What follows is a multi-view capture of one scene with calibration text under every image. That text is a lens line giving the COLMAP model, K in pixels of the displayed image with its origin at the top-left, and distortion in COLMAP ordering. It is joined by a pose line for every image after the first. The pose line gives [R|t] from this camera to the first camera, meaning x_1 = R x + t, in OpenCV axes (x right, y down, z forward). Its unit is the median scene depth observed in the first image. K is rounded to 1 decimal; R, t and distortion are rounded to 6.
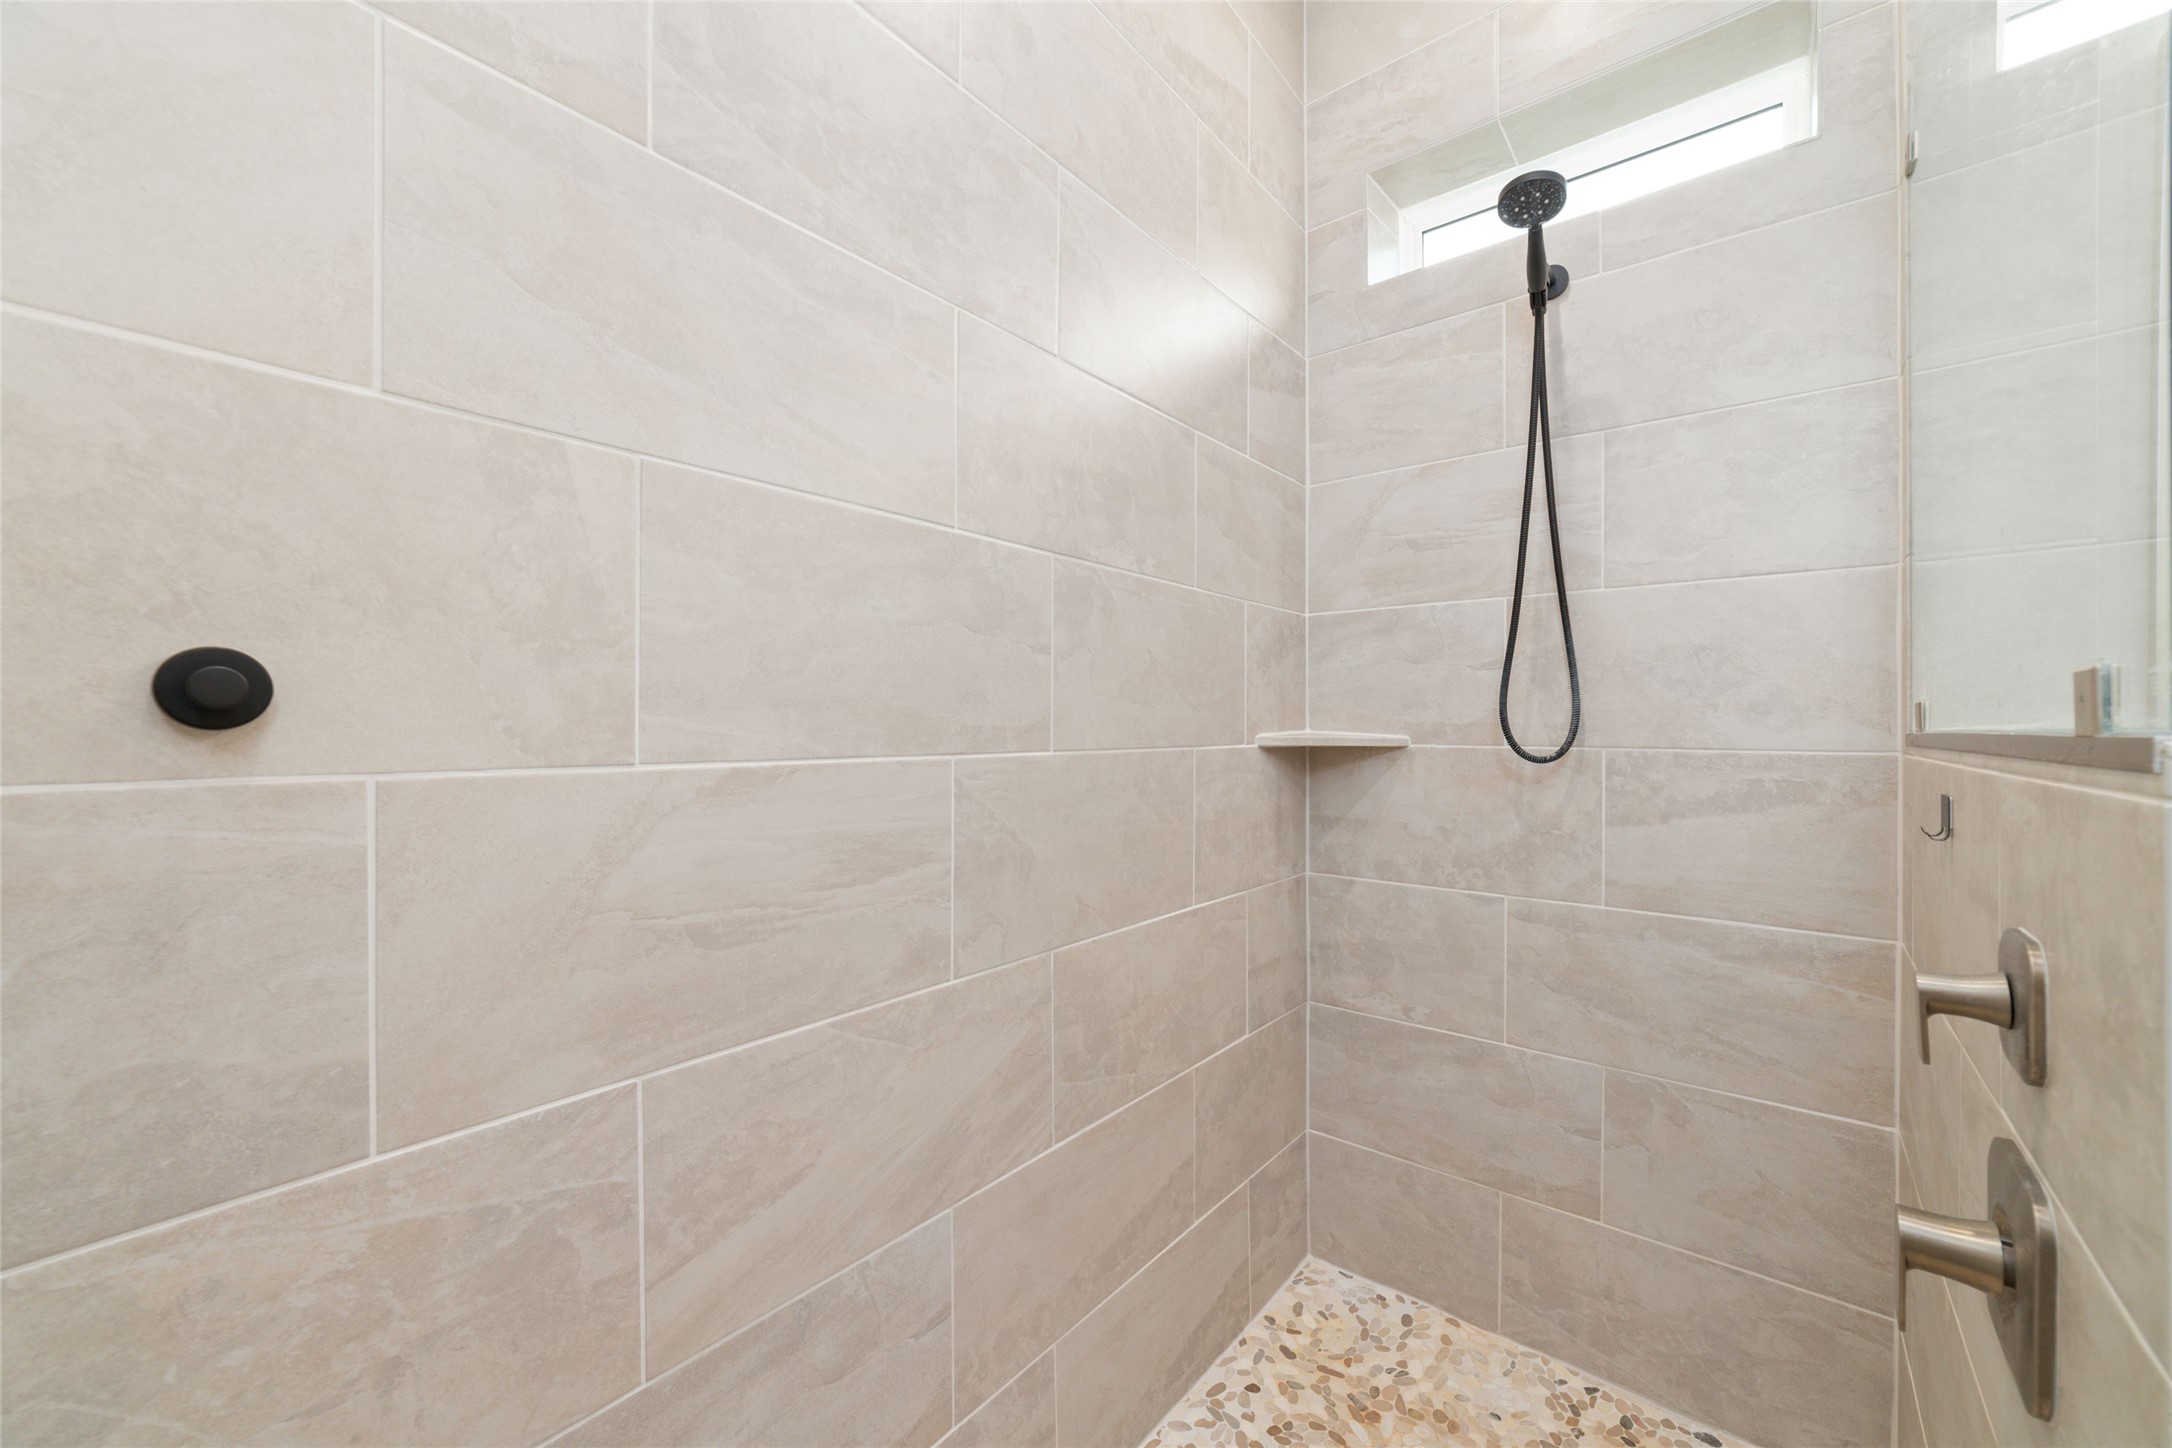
lens RADIAL K [[827.0, 0, 1096.2], [0, 827.0, 729.2], [0, 0, 1]] dist [-0.009337, 0.000138]
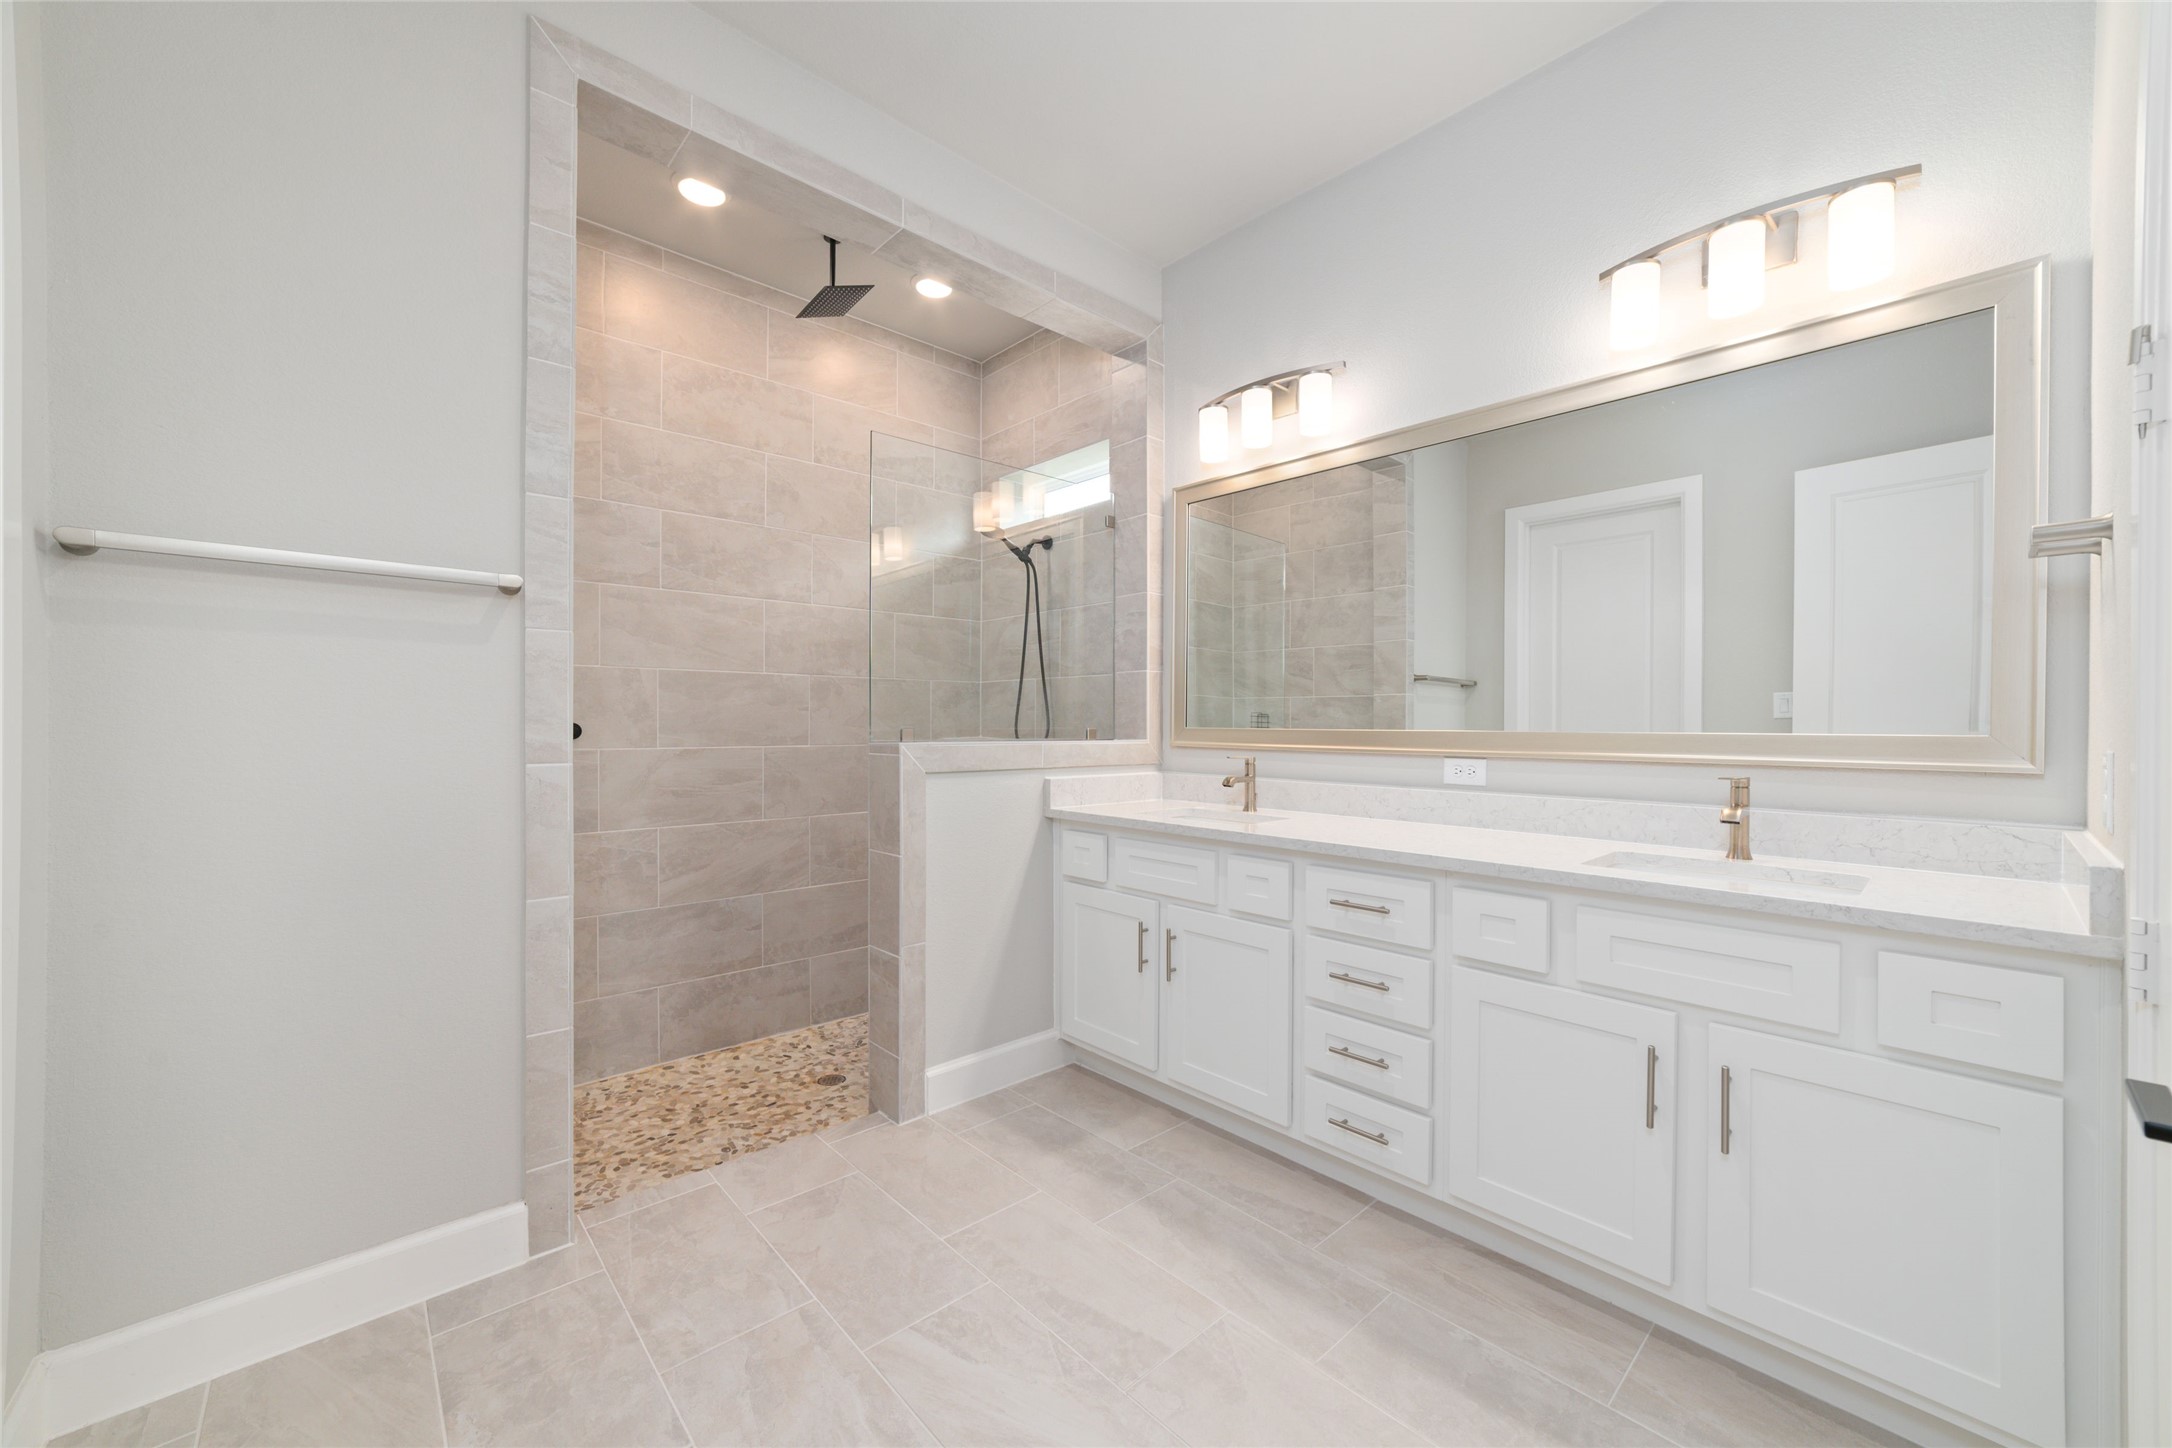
lens RADIAL K [[827.0, 0, 1077.1], [0, 827.0, 728.0], [0, 0, 1]] dist [-0.009337, 0.000138]
pose [[0.984566, 0.002967, -0.174986, 1.361262], [-0.002598, 0.999994, 0.002336, -0.040508], [0.174992, -0.001845, 0.984568, -1.635286]]
